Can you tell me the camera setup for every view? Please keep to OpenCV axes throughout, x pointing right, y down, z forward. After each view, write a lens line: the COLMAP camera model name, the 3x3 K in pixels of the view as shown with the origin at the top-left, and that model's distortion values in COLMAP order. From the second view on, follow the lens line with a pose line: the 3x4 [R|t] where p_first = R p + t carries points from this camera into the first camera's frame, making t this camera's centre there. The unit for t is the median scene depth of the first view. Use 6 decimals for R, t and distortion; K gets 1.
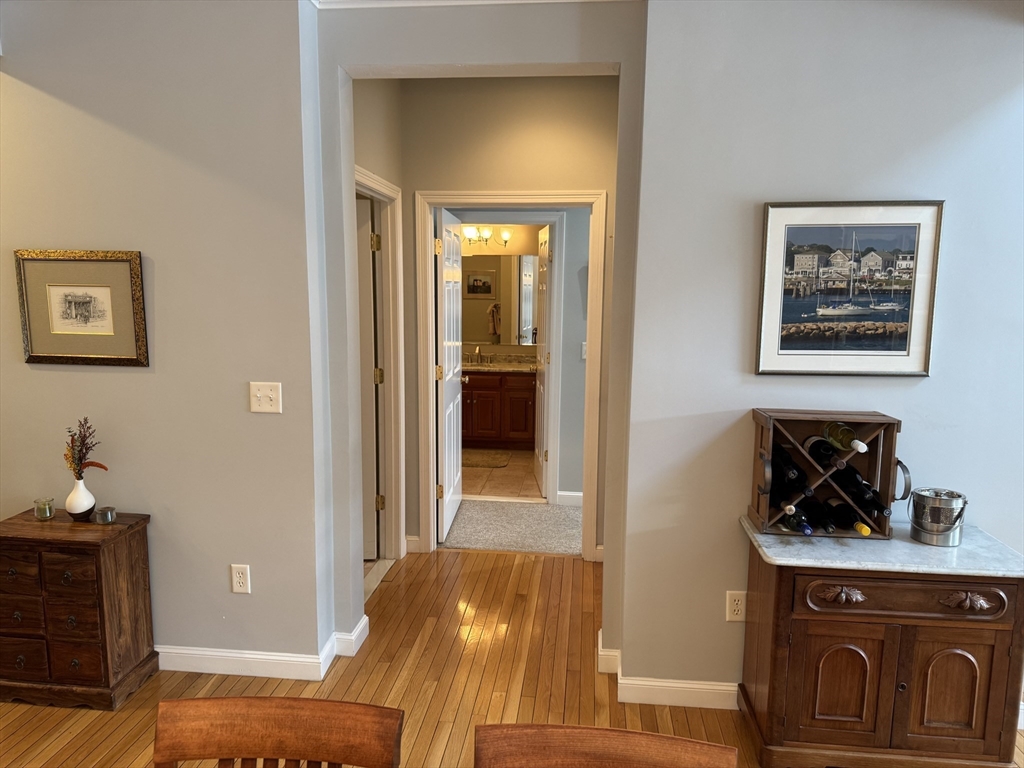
lens RADIAL K [[724.1, 0, 512.0], [0, 724.1, 386.7], [0, 0, 1]] dist [0.044636, -0.057055]
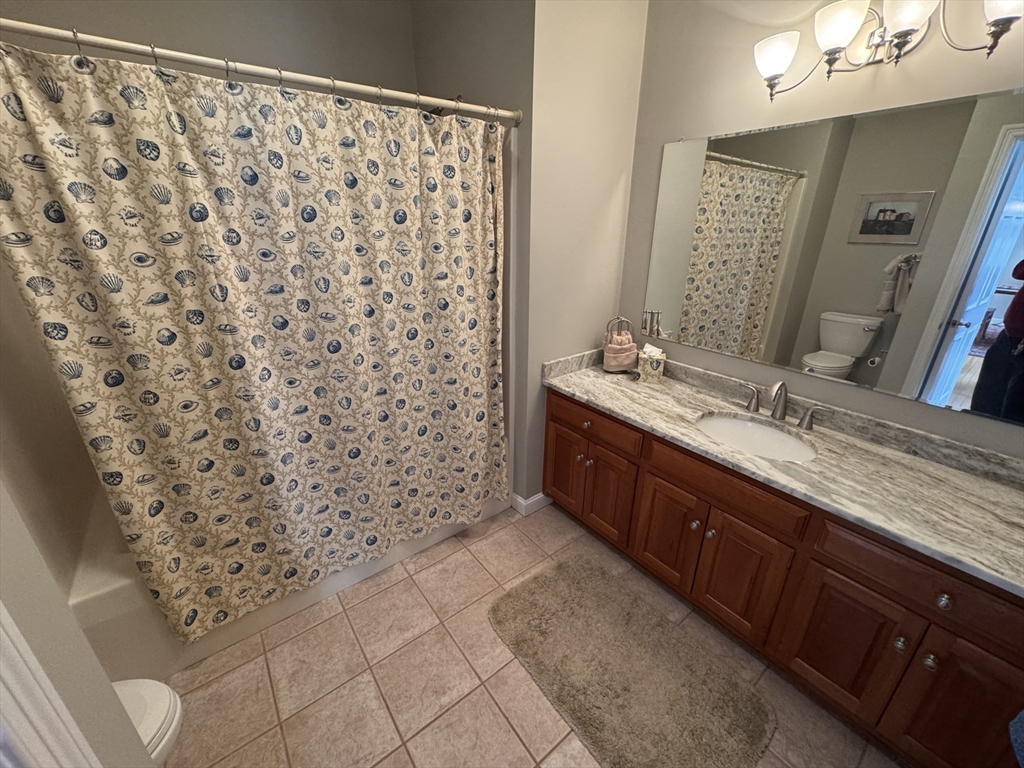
lens RADIAL K [[409.4, 0, 512.5], [0, 409.4, 383.2], [0, 0, 1]] dist [0.001582, -0.001000]
pose [[0.693735, 0.259688, -0.671784, 0.001486], [-0.098636, 0.958203, 0.268549, -0.071570], [0.713444, -0.120040, 0.690353, 0.534515]]
